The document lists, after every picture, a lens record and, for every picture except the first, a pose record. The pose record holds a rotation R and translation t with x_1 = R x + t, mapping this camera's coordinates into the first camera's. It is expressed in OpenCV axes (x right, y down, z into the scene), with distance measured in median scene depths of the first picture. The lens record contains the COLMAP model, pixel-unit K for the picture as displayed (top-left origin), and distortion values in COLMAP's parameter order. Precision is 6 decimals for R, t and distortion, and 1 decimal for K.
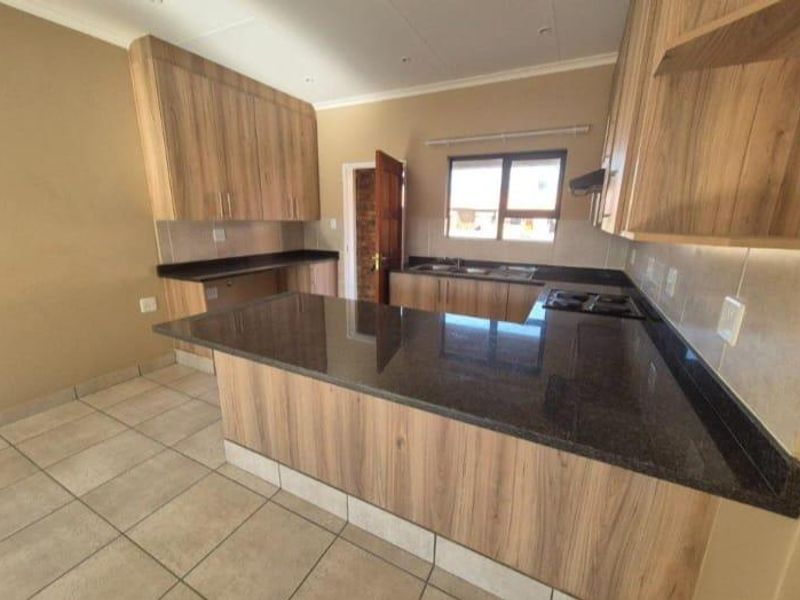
lens RADIAL K [[330.2, 0, 401.9], [0, 330.2, 295.9], [0, 0, 1]] dist [-0.000544, 0.000007]
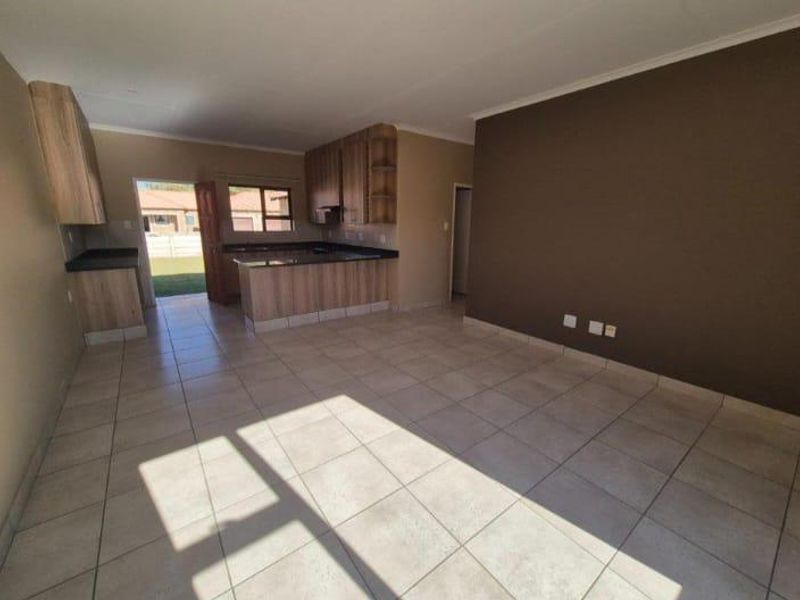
lens RADIAL K [[330.2, 0, 398.8], [0, 330.2, 299.0], [0, 0, 1]] dist [-0.000544, 0.000007]
pose [[0.446492, -0.216742, 0.868141, -1.066499], [0.205208, 0.969164, 0.136423, 0.100173], [-0.870939, 0.117237, 0.477201, -0.485977]]
